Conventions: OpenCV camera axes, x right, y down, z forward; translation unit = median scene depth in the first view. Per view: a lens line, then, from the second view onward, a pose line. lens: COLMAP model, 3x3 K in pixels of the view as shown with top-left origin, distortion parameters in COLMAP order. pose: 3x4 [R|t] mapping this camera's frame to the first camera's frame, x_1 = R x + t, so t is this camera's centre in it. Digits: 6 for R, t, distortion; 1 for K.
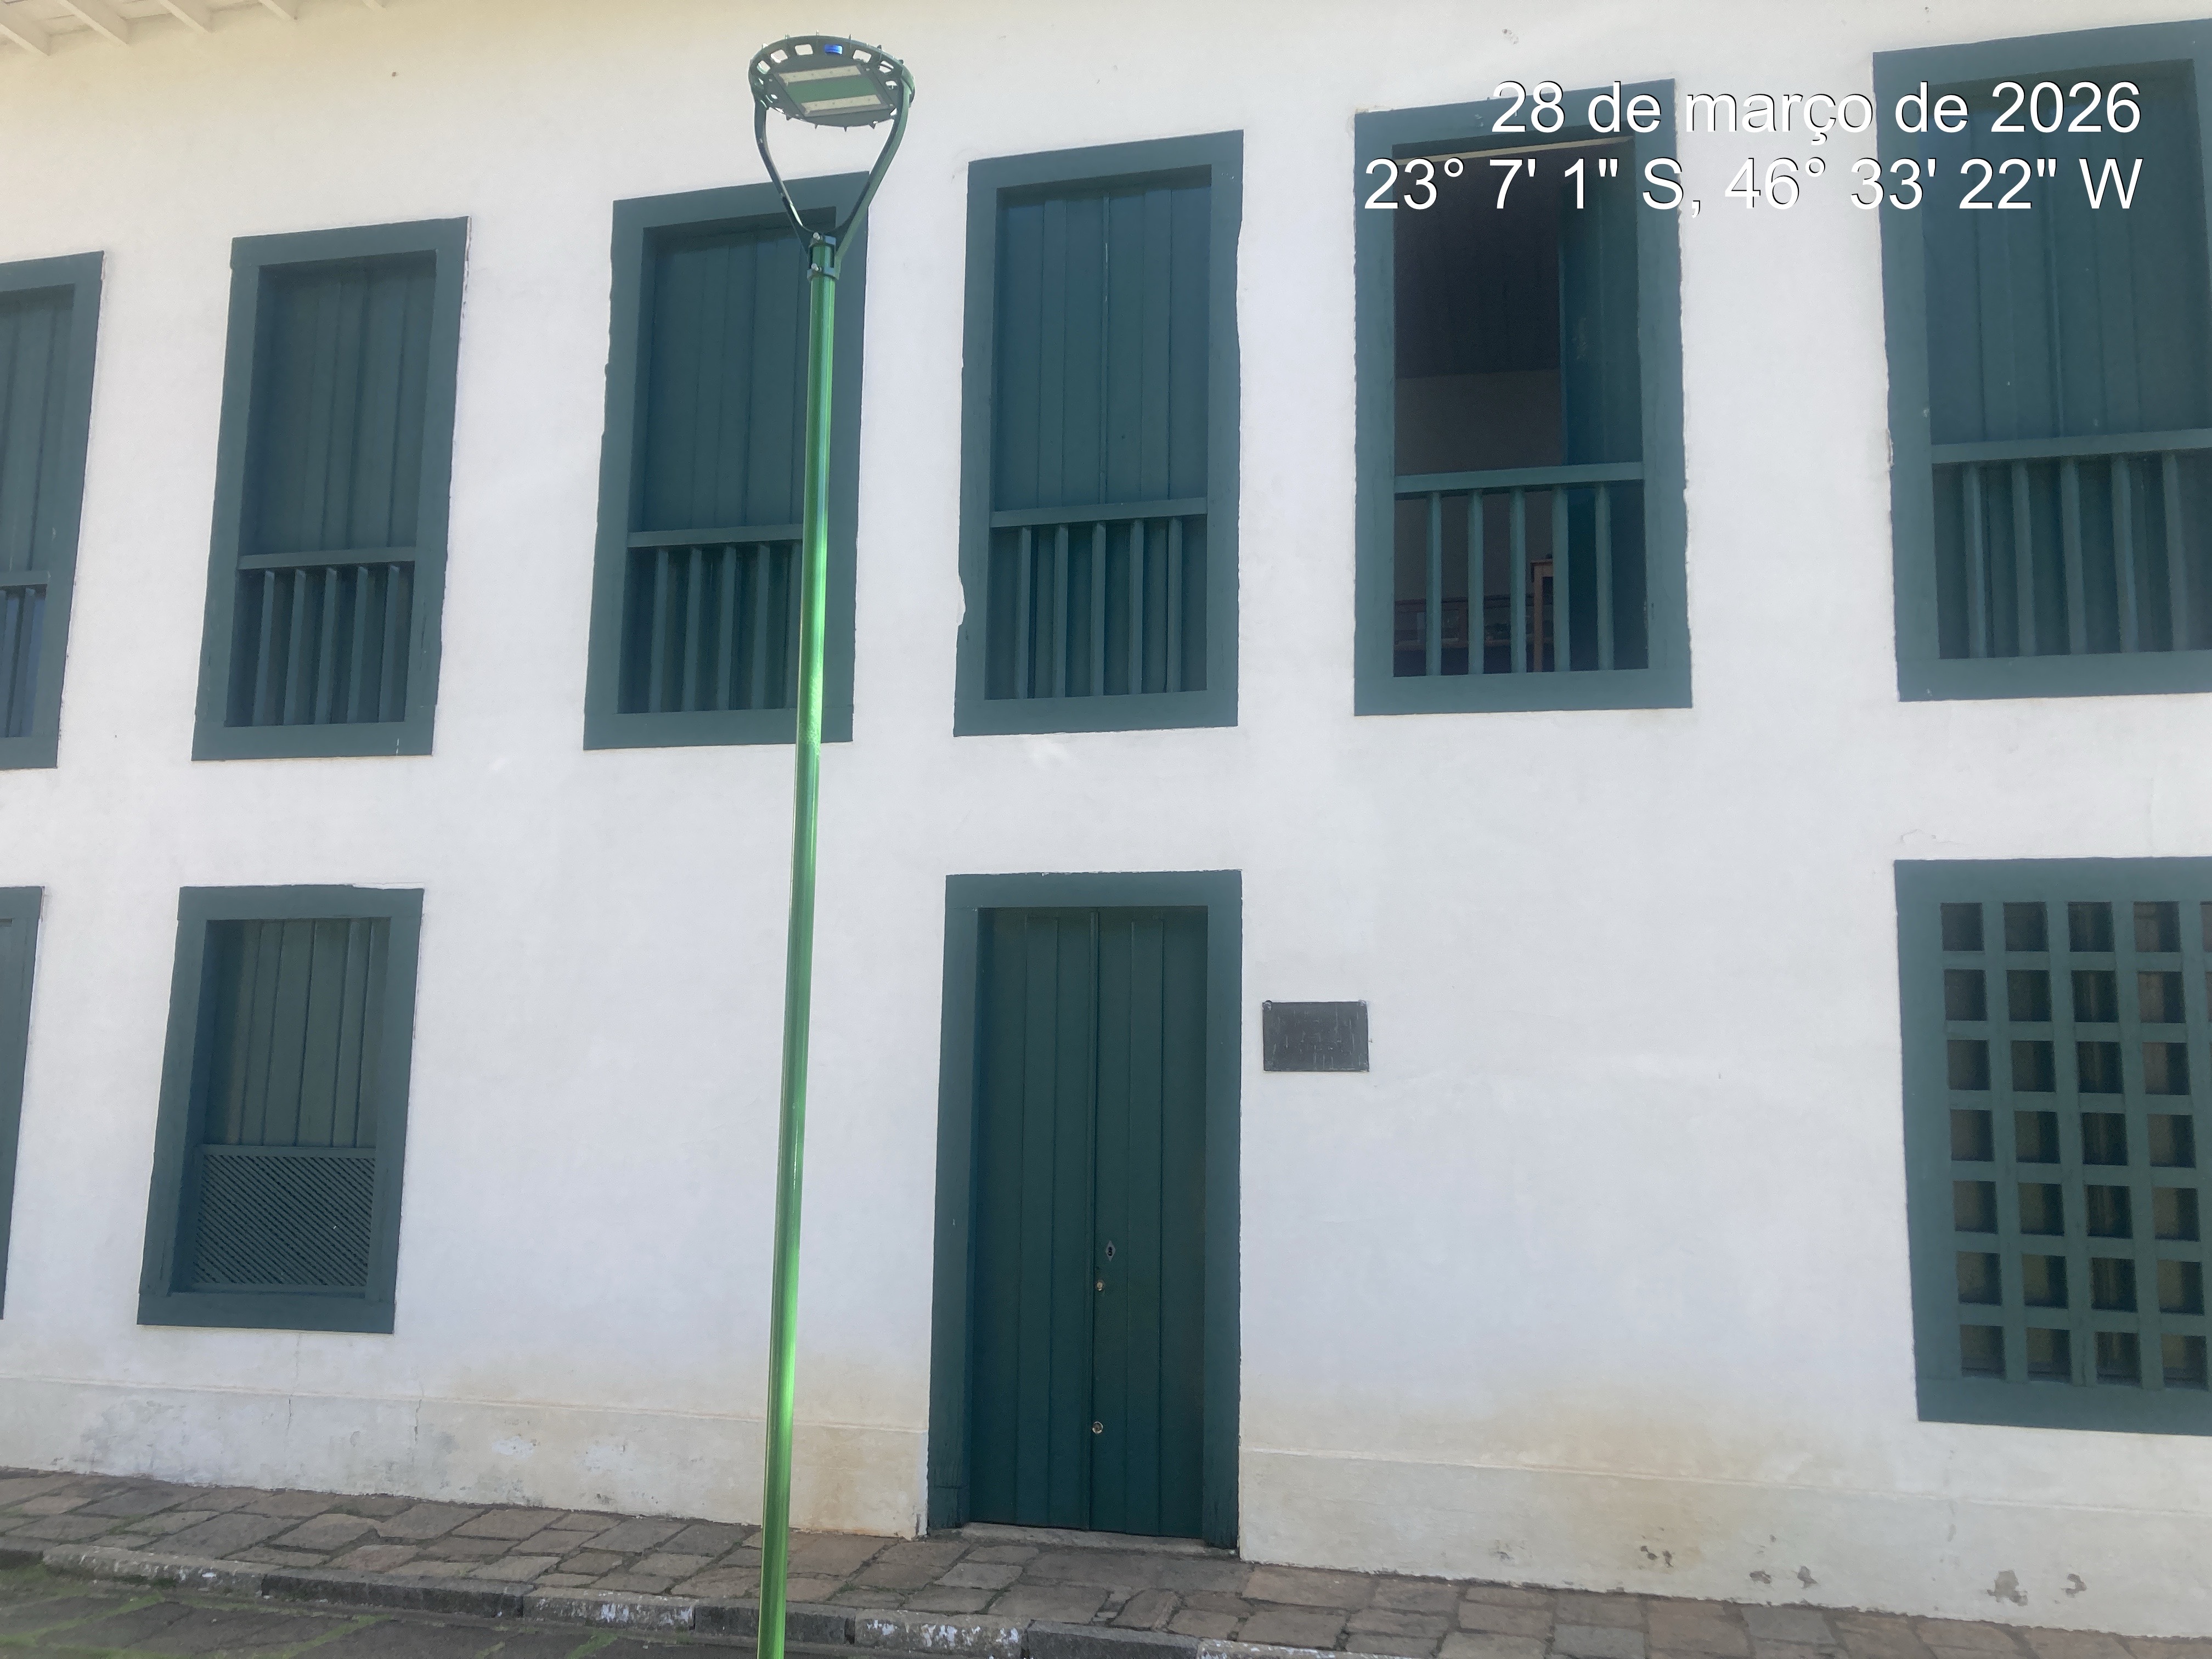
lens RADIAL K [[1846.6, 0, 1095.7], [0, 1846.6, 843.6], [0, 0, 1]] dist [0.043915, -0.048446]
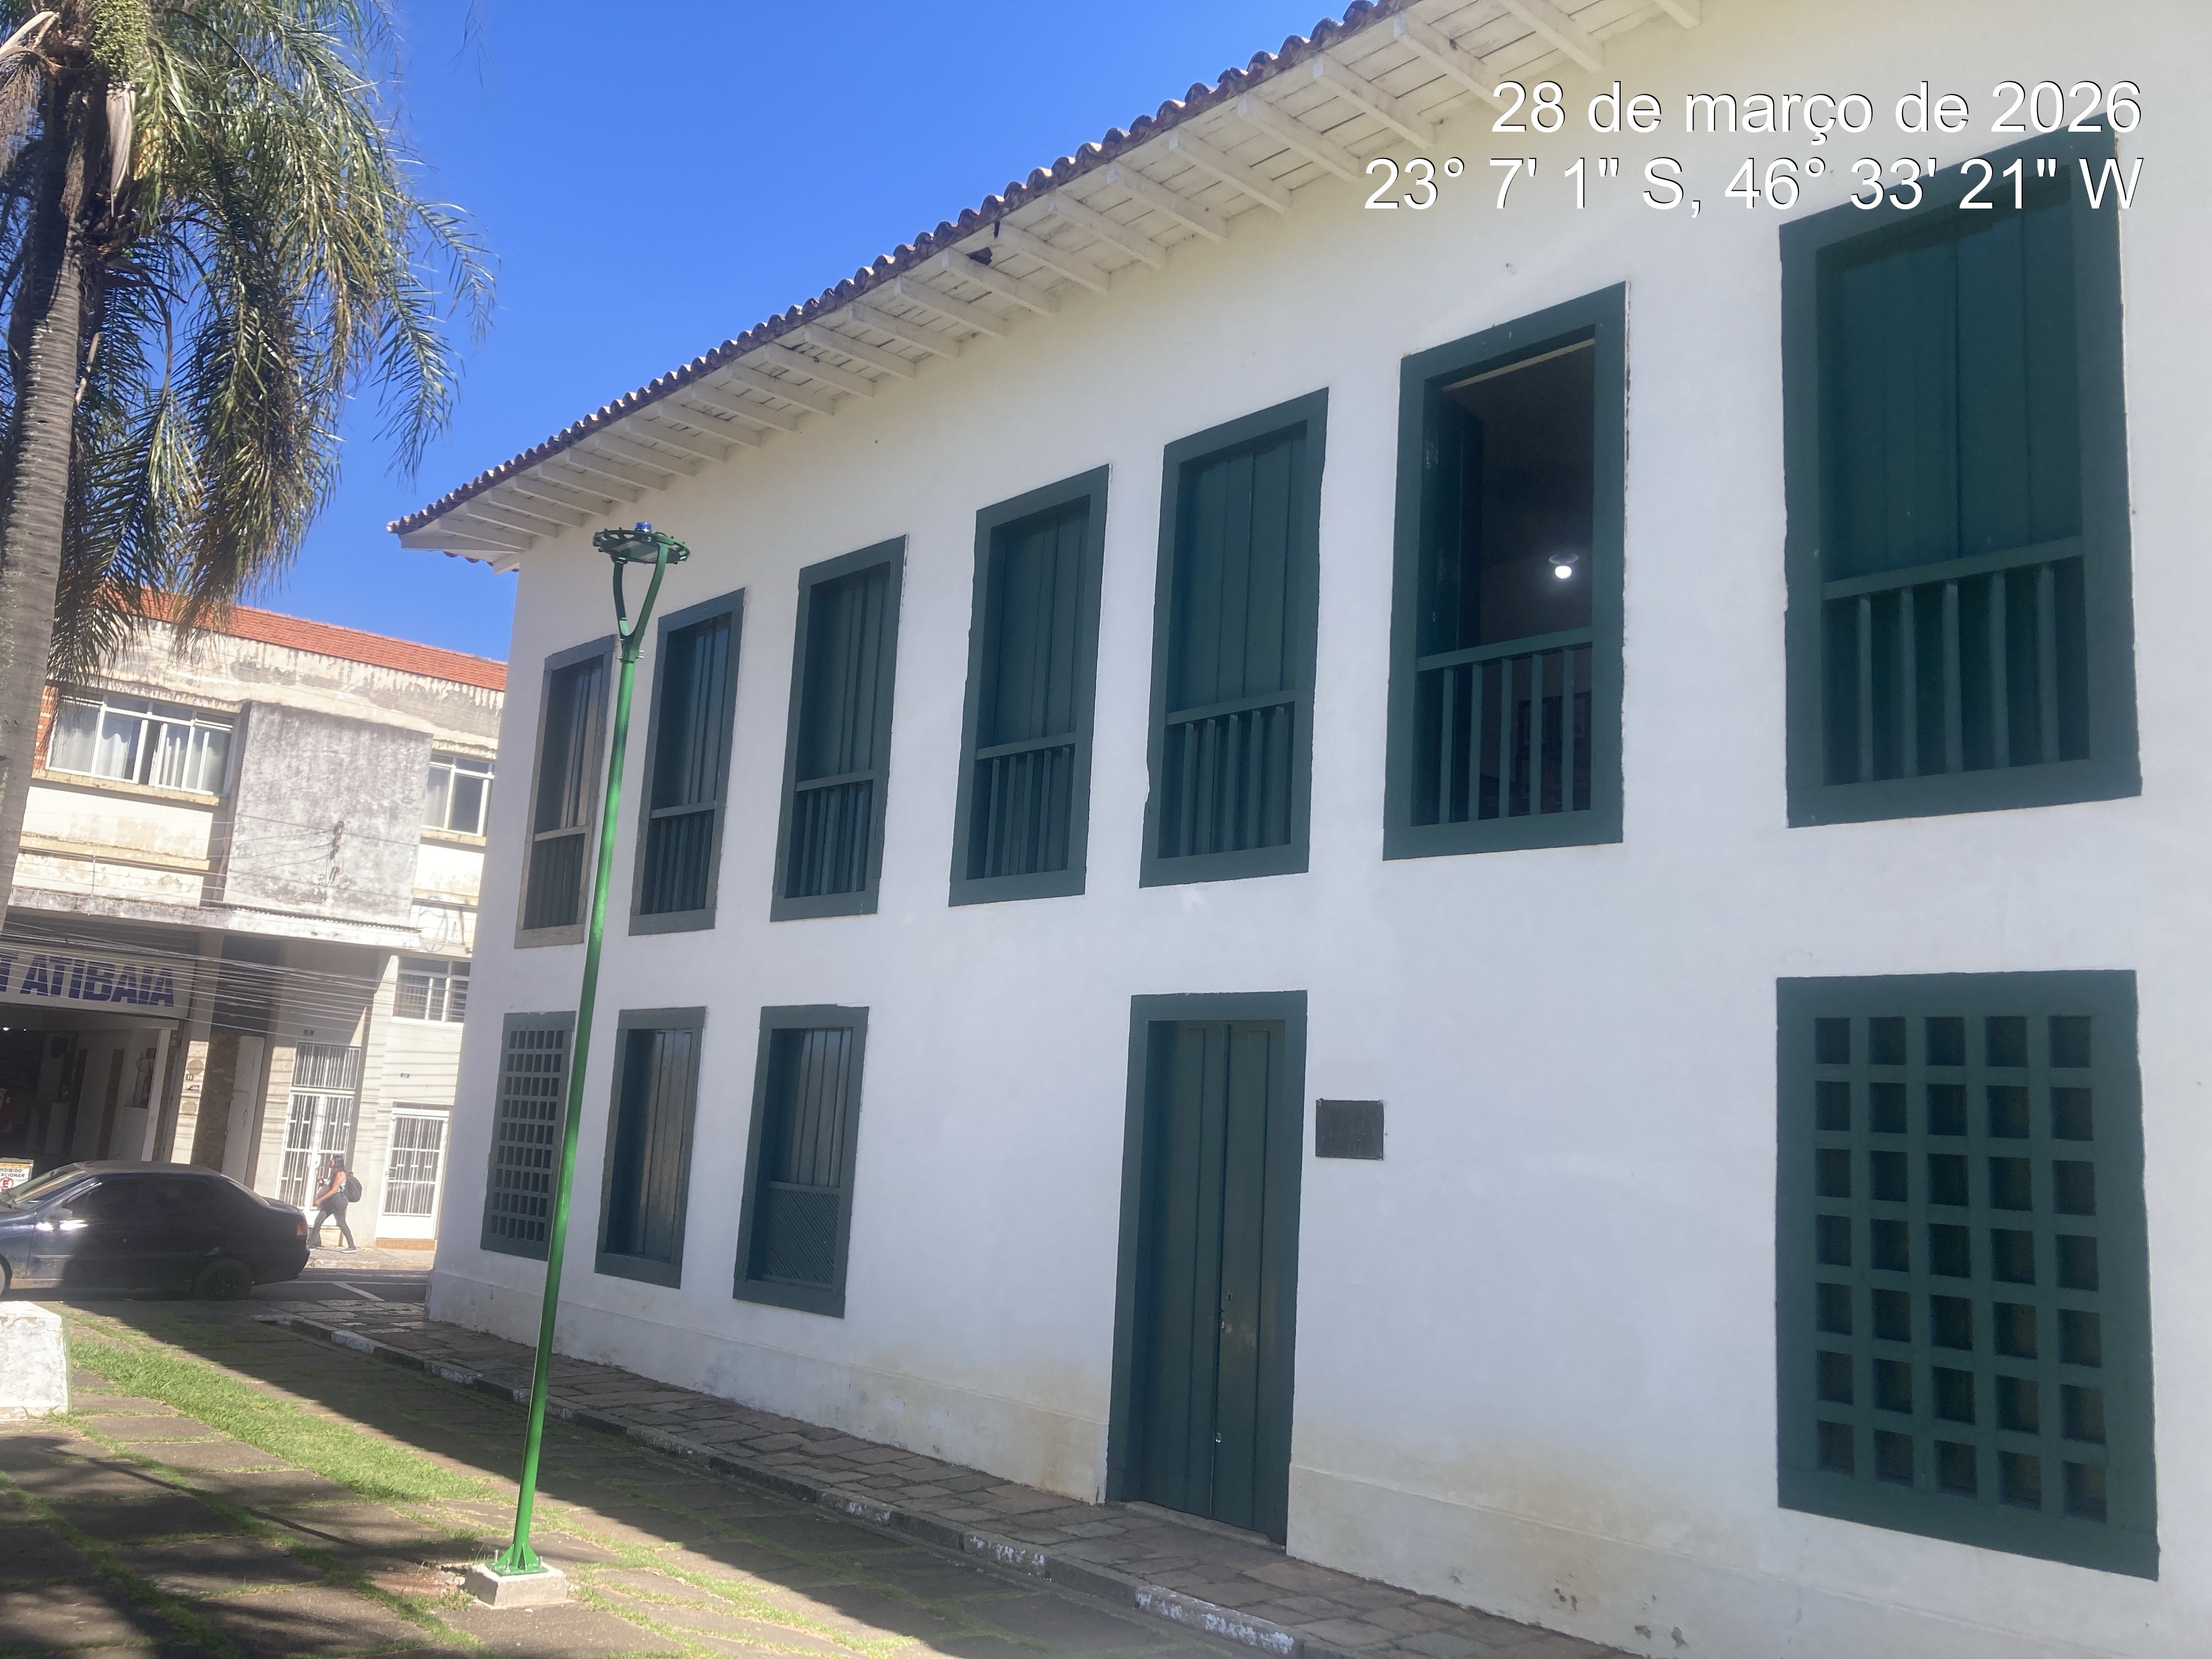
lens RADIAL K [[1846.6, 0, 1036.5], [0, 1846.6, 826.6], [0, 0, 1]] dist [0.043915, -0.048446]
pose [[0.818394, -0.064279, -0.571051, 0.648706], [0.032640, 0.997320, -0.065484, -0.020076], [0.573730, 0.034952, 0.818299, -0.116184]]
